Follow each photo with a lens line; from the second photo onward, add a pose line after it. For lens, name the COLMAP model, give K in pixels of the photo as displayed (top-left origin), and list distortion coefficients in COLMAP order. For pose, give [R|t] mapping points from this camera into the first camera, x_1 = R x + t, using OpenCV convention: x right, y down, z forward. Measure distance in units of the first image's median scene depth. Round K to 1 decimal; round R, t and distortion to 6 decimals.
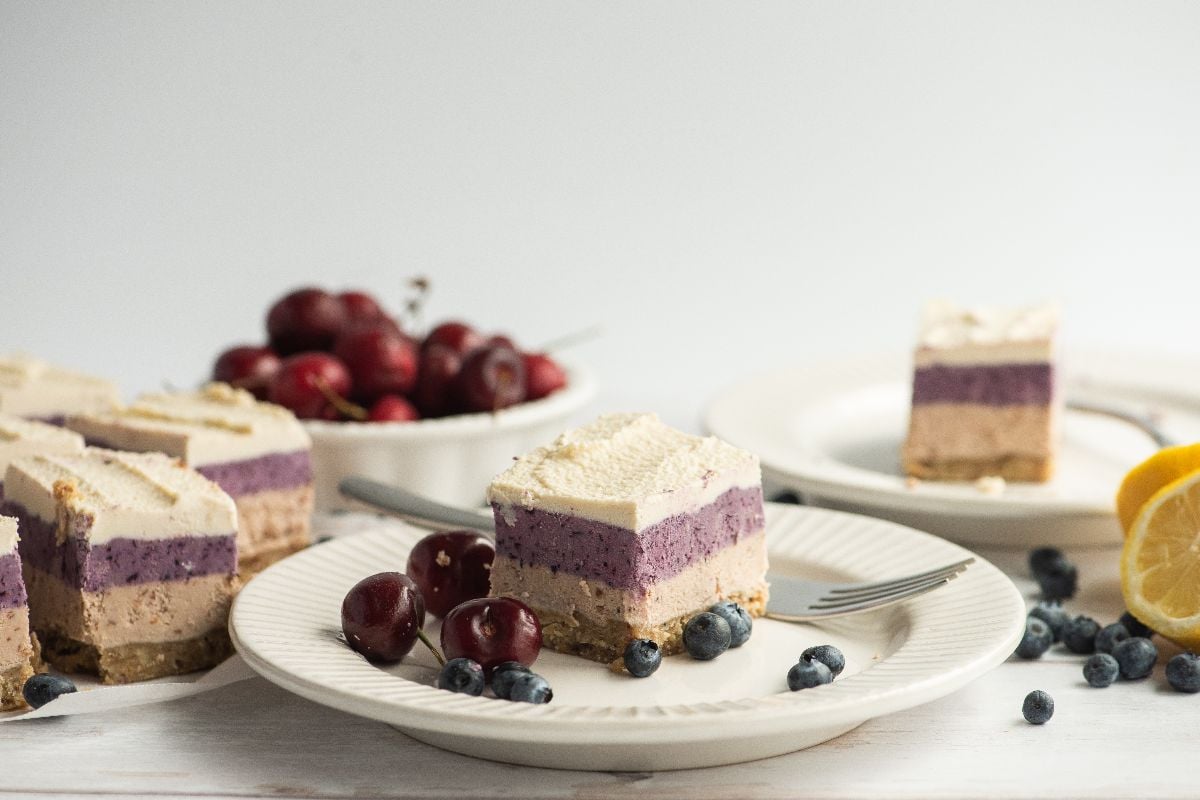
lens RADIAL K [[4871.3, 0, 600.6], [0, 4871.3, 400.5], [0, 0, 1]] dist [-0.558120, 0.000000]
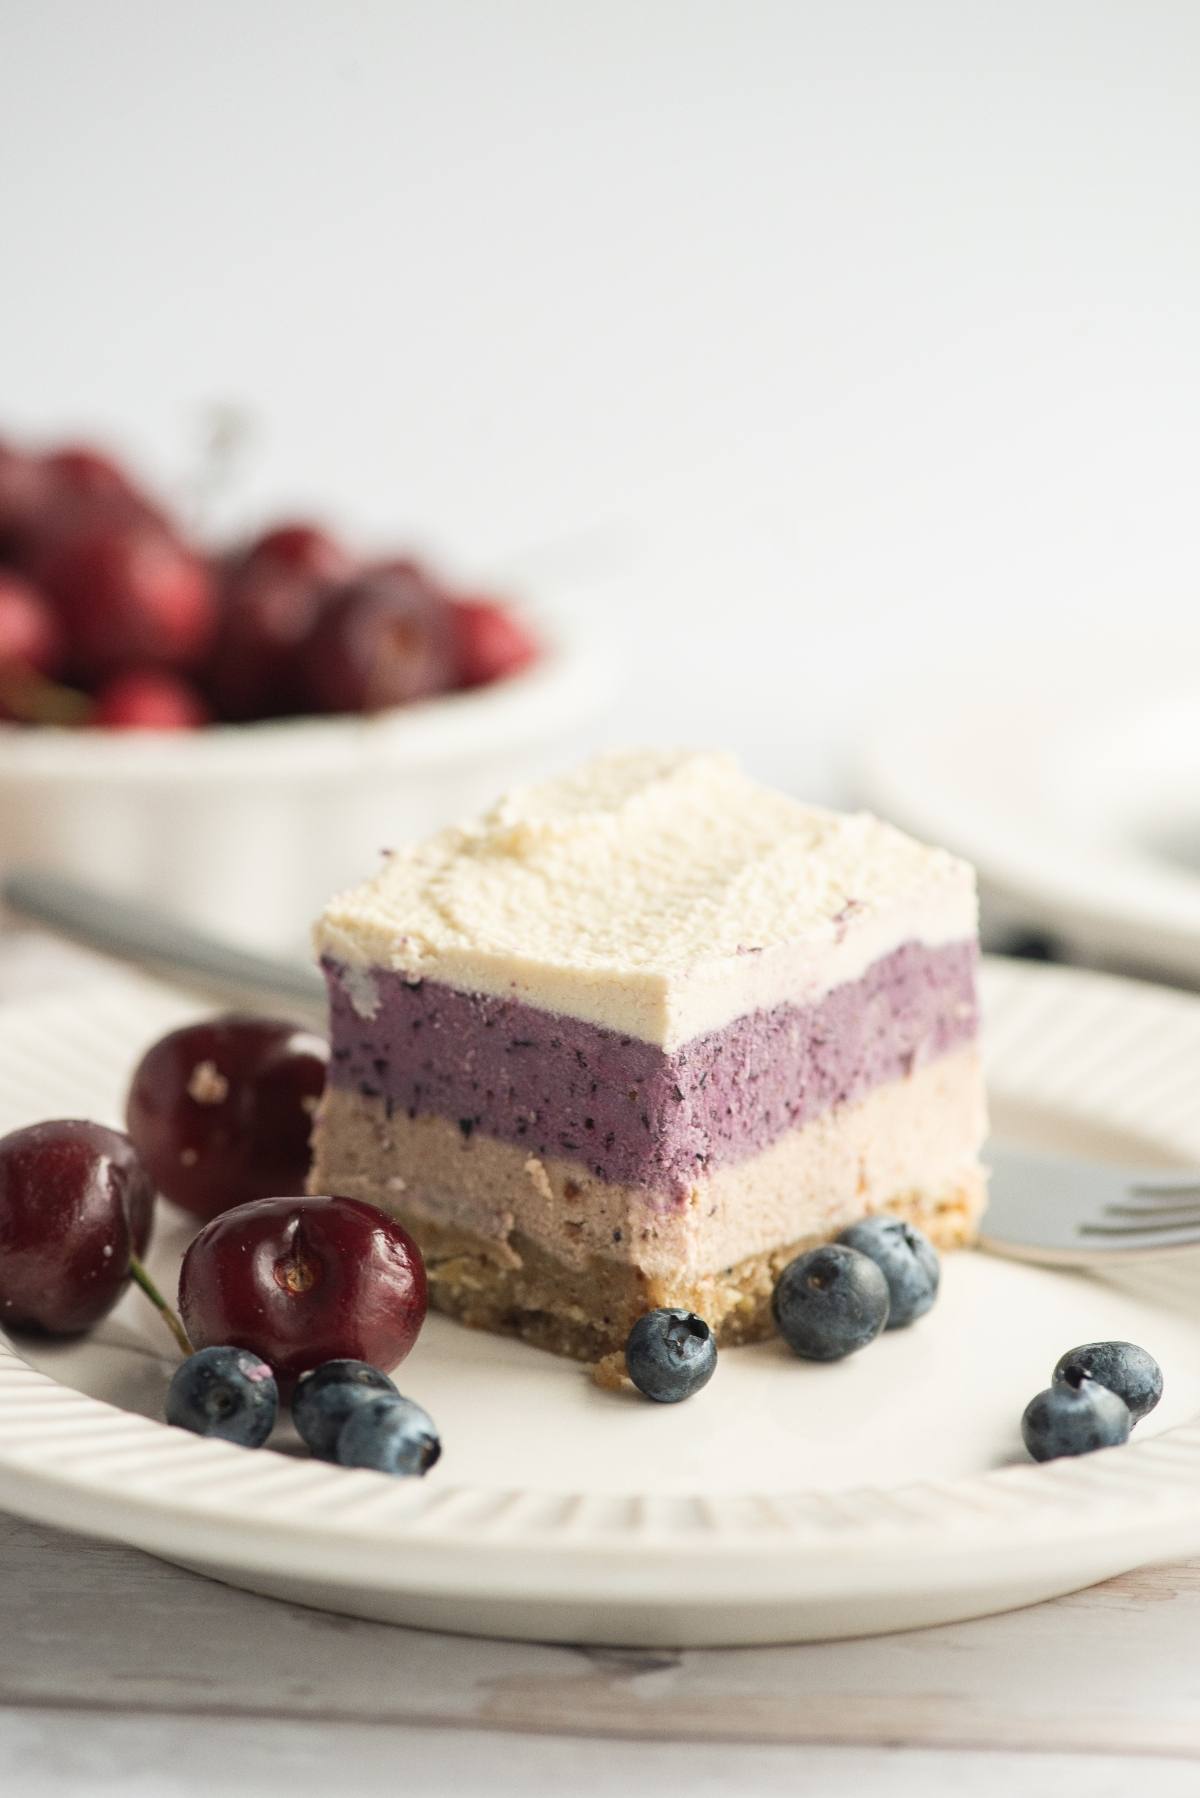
lens RADIAL K [[7298.8, 0, 598.0], [0, 7298.8, 899.7], [0, 0, 1]] dist [-0.558120, 0.000000]
pose [[0.999182, 0.036764, -0.016823, 0.011274], [-0.036092, 0.998603, 0.038593, -0.008843], [0.018218, -0.037954, 0.999113, 0.382620]]
